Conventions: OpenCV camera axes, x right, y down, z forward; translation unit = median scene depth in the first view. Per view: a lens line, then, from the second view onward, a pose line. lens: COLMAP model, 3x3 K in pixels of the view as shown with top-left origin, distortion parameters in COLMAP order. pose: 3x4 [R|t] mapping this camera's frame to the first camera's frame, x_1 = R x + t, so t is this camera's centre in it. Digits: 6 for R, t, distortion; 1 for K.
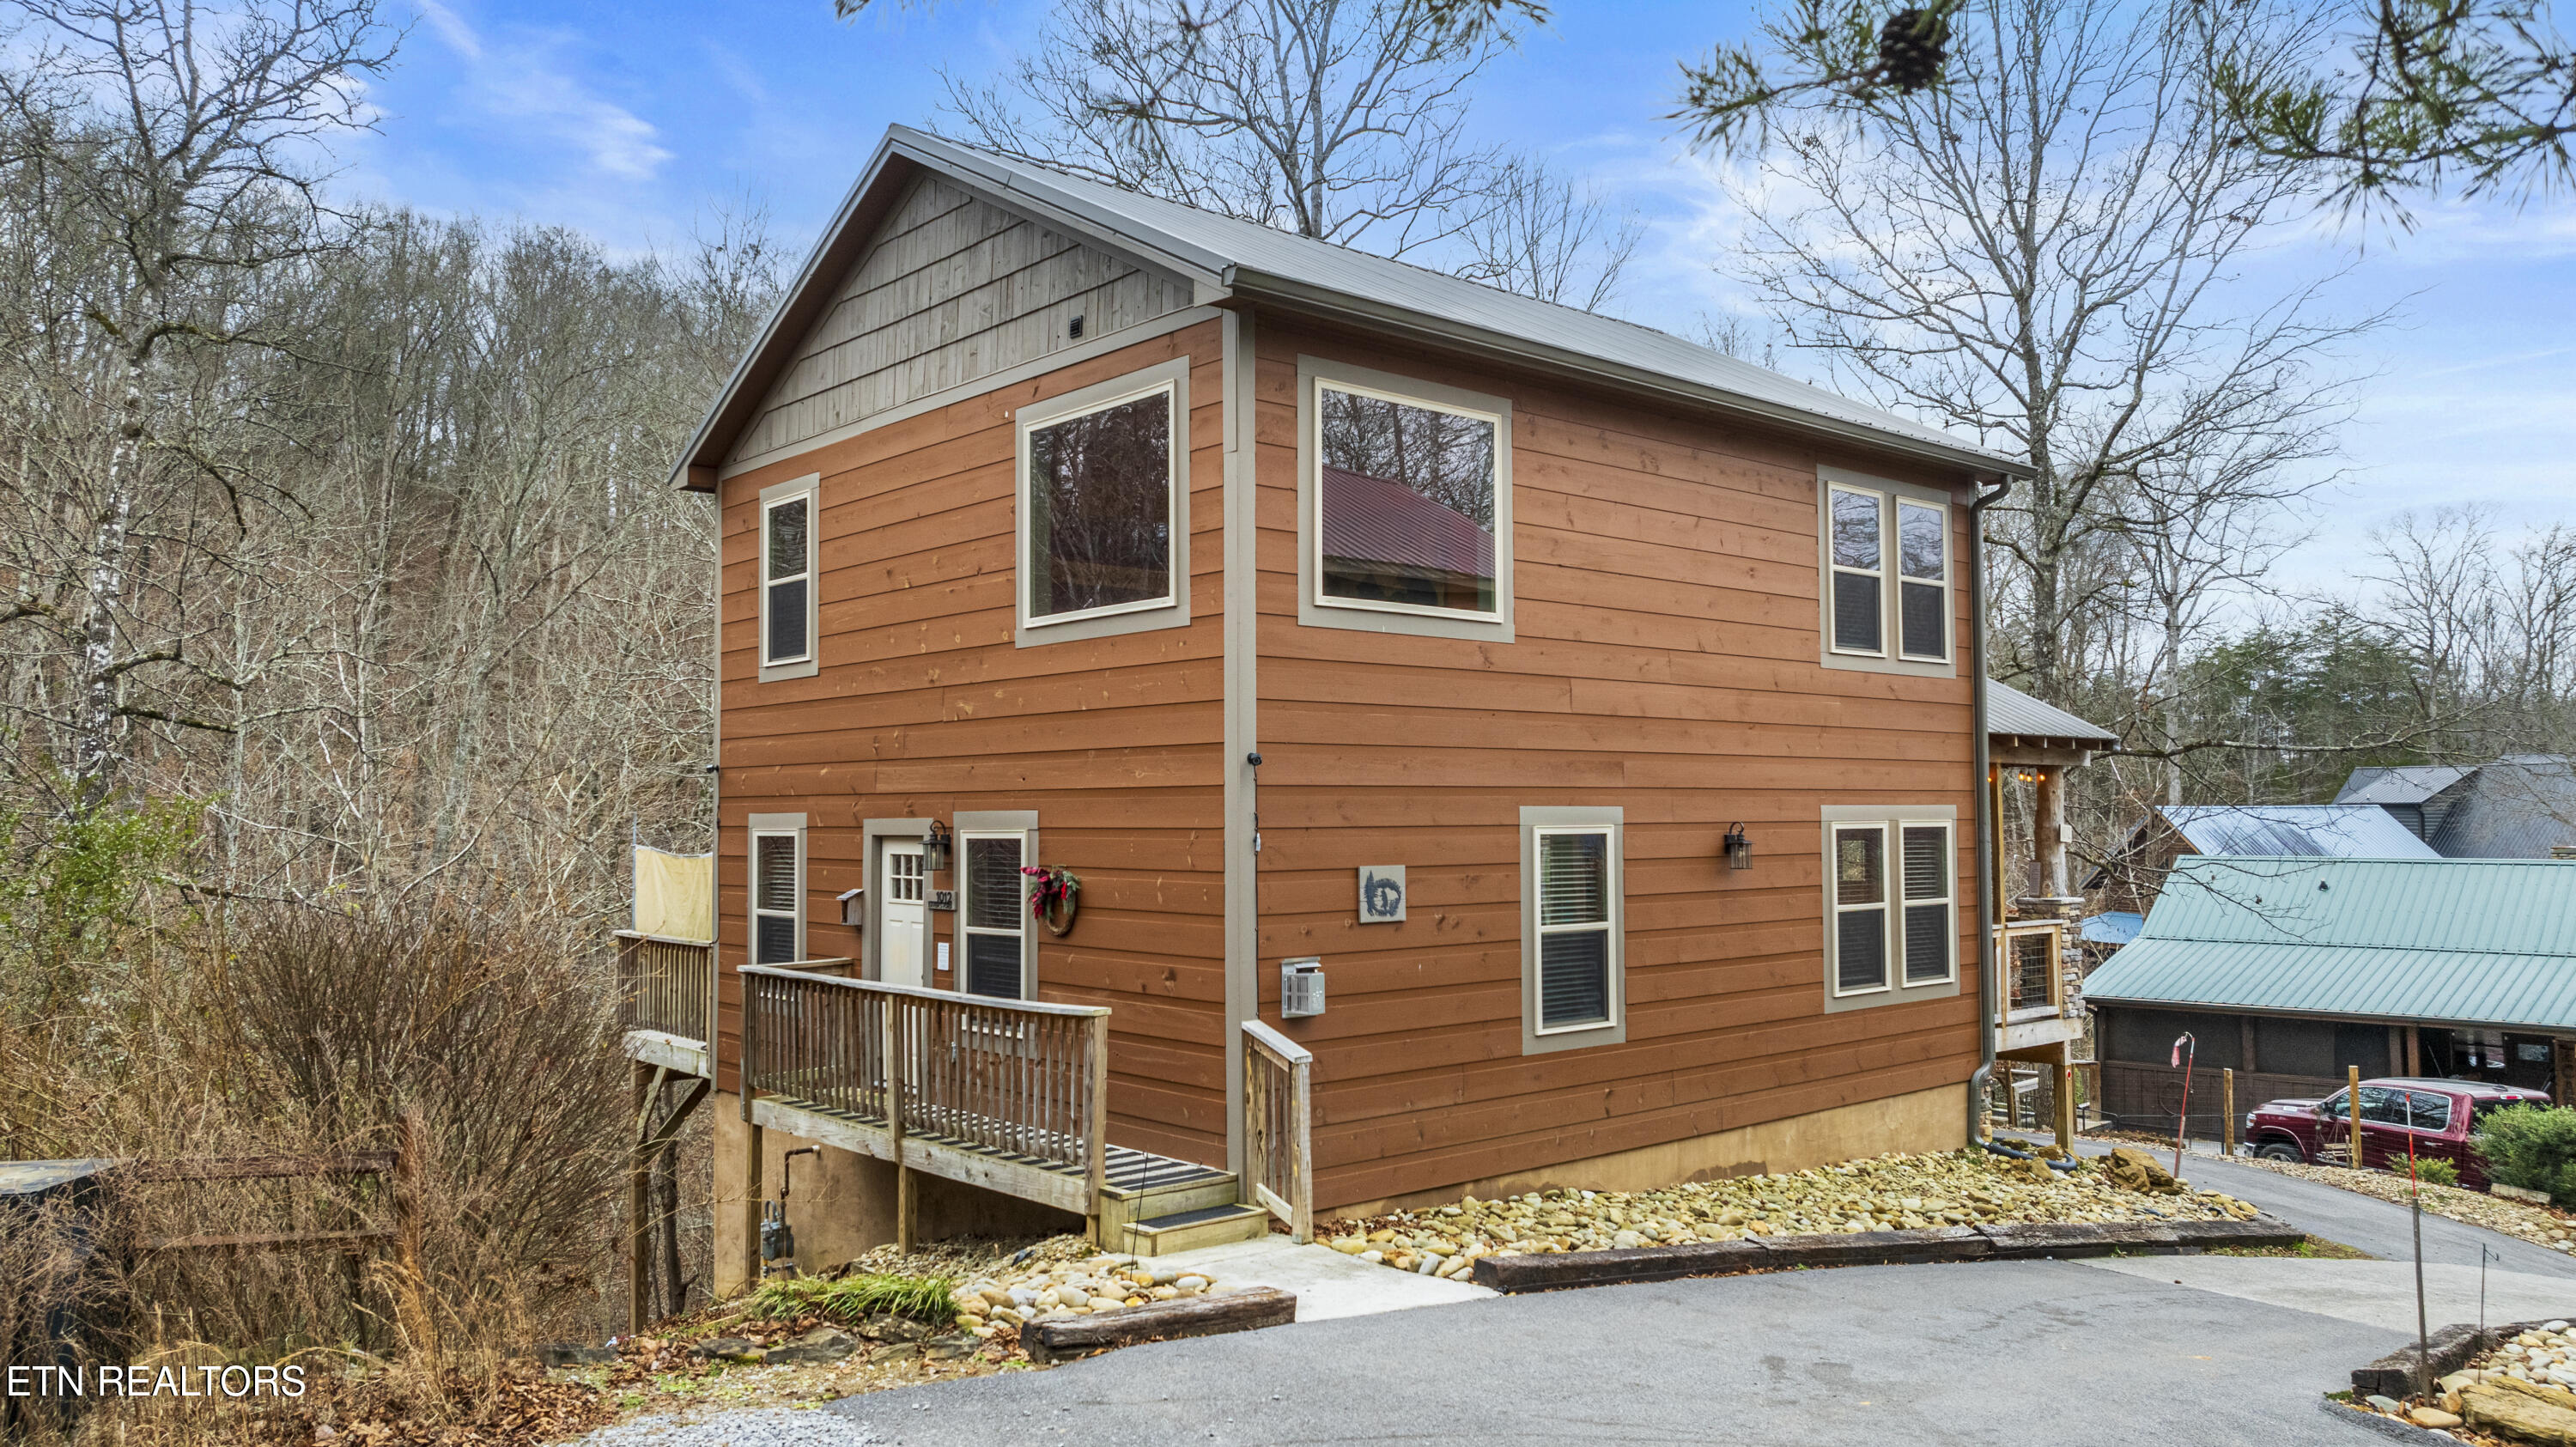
lens RADIAL K [[1834.7, 0, 1287.6], [0, 1834.7, 725.4], [0, 0, 1]] dist [0.001937, -0.000006]
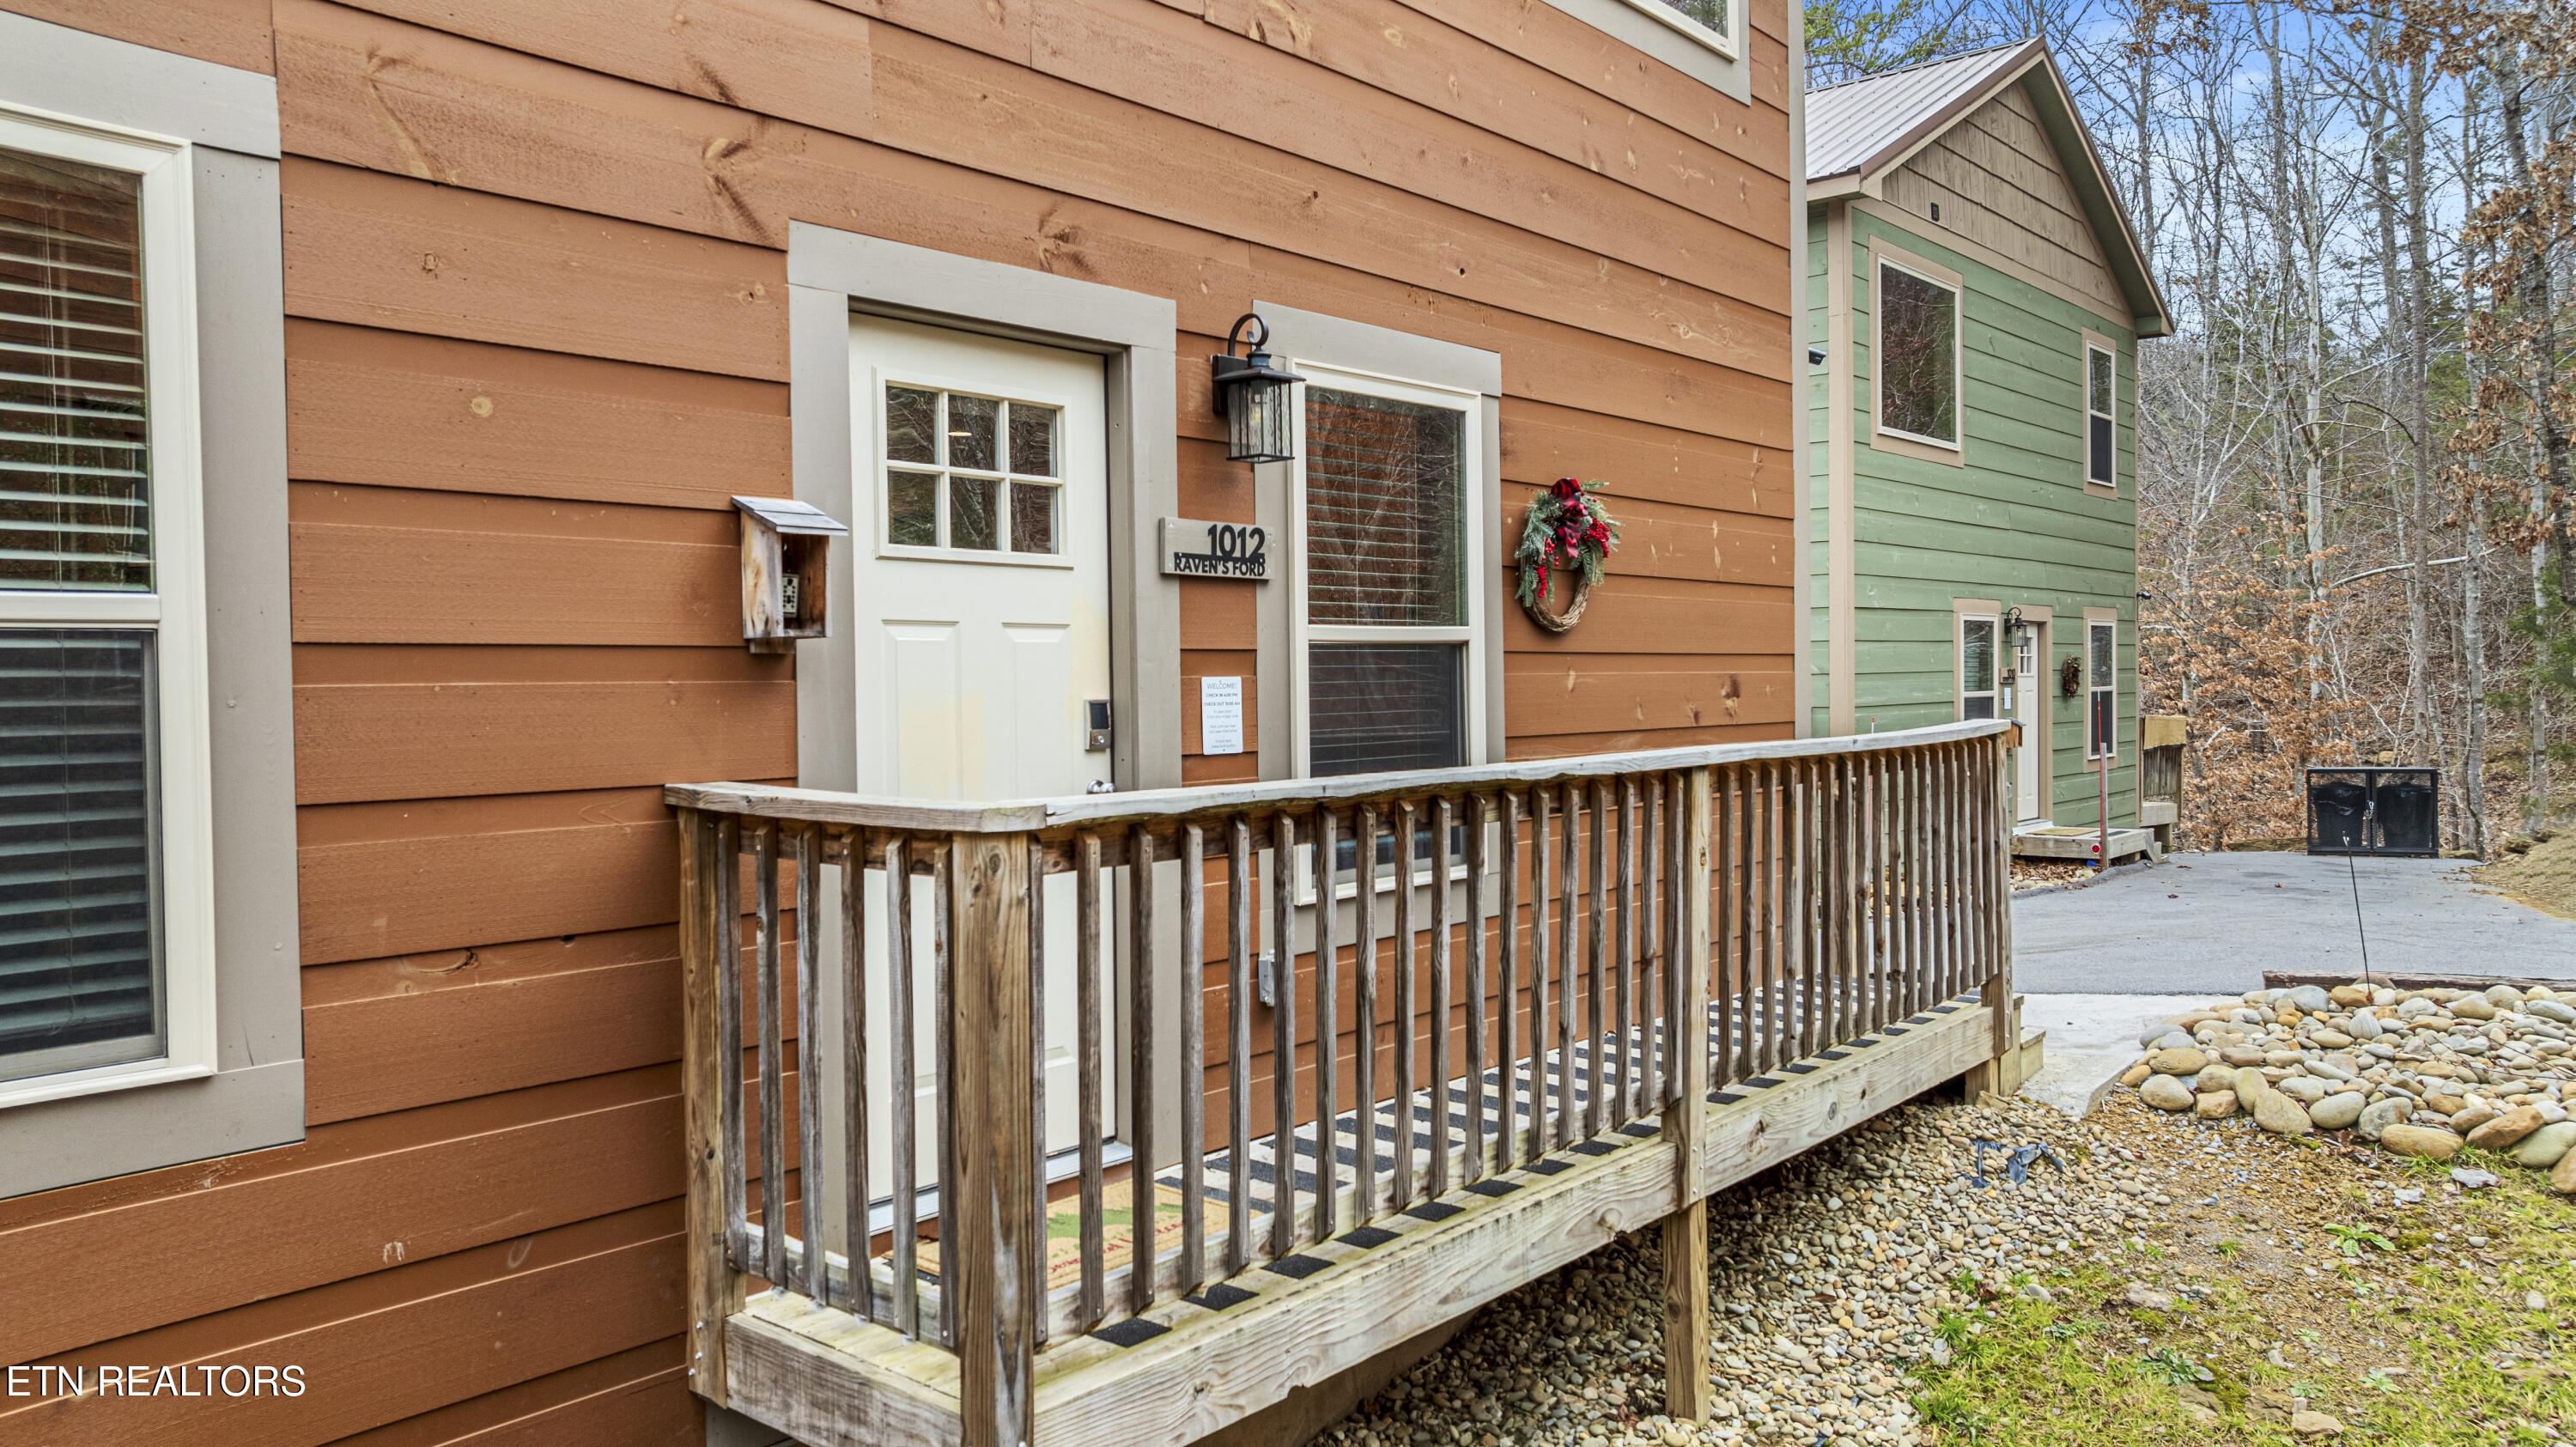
lens RADIAL K [[1834.7, 0, 1287.9], [0, 1834.7, 712.4], [0, 0, 1]] dist [0.001937, -0.000006]
pose [[-0.140870, -0.027639, 0.989642, -0.540522], [-0.050231, 0.998522, 0.020737, 0.119456], [-0.988753, -0.046790, -0.142051, 1.053788]]
